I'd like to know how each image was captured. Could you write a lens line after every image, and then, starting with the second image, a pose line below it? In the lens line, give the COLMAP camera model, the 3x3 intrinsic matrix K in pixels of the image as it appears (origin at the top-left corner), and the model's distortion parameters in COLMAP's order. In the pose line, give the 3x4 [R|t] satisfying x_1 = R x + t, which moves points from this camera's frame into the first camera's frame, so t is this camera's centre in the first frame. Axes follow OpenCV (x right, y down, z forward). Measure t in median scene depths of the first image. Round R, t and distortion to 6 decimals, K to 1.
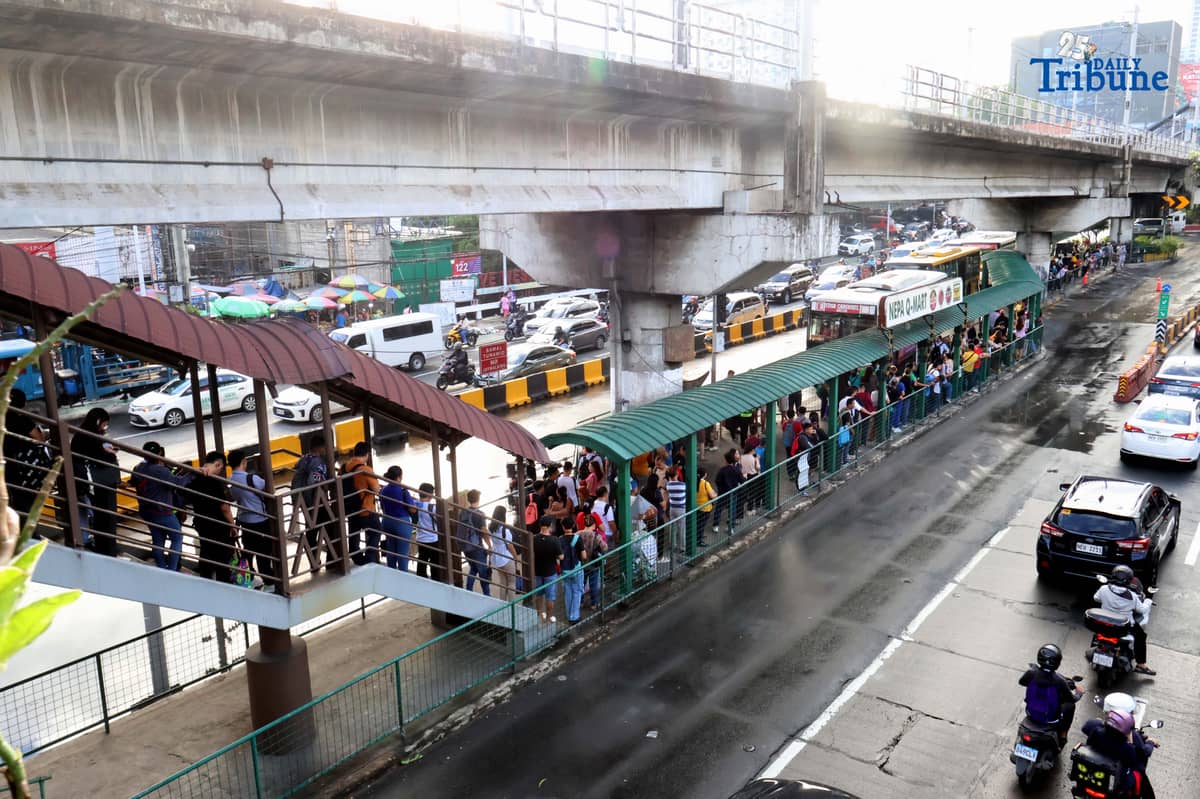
lens RADIAL K [[930.8, 0, 600.3], [0, 930.8, 368.0], [0, 0, 1]] dist [-0.002743, -0.000251]
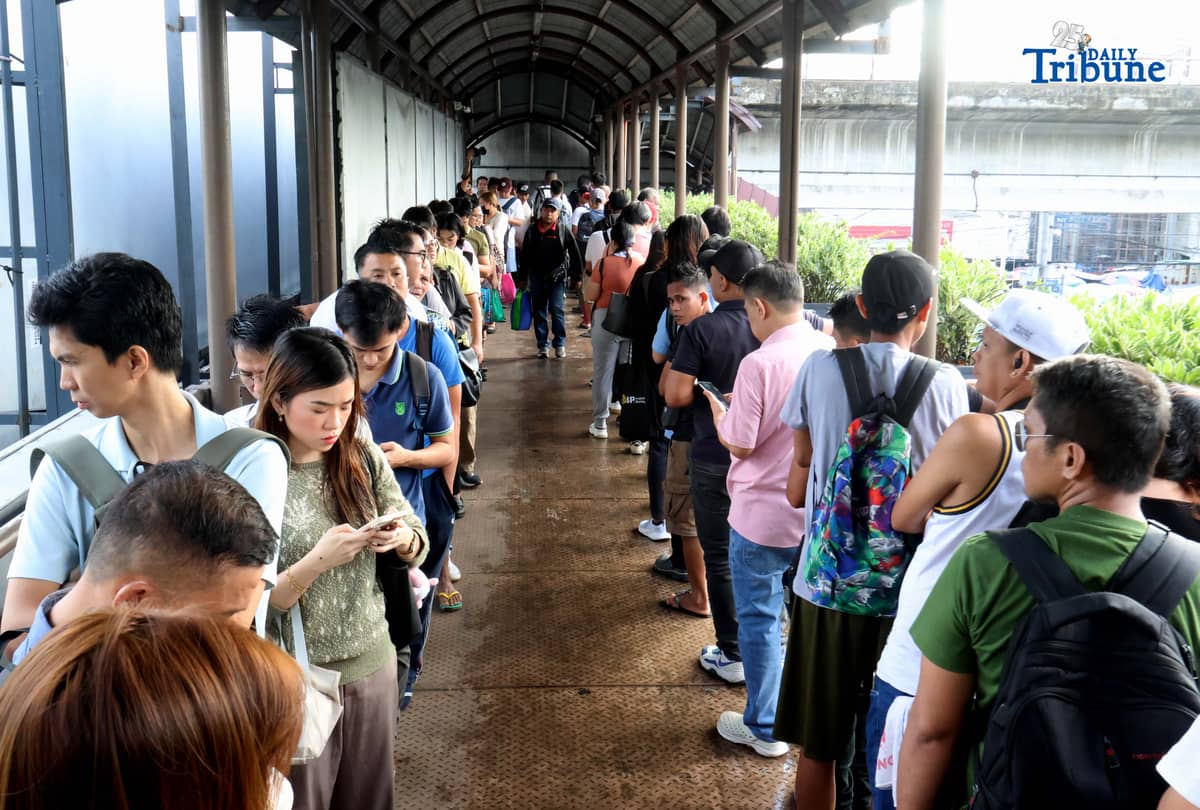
lens RADIAL K [[1431.9, 0, 600.0], [0, 1431.9, 405.0], [0, 0, 1]] dist [0.009199, 0.016779]
pose [[0.645298, 0.146919, -0.749670, 1.020345], [-0.160706, 0.985480, 0.054801, 0.125073], [0.746836, 0.085113, 0.659539, -0.962834]]
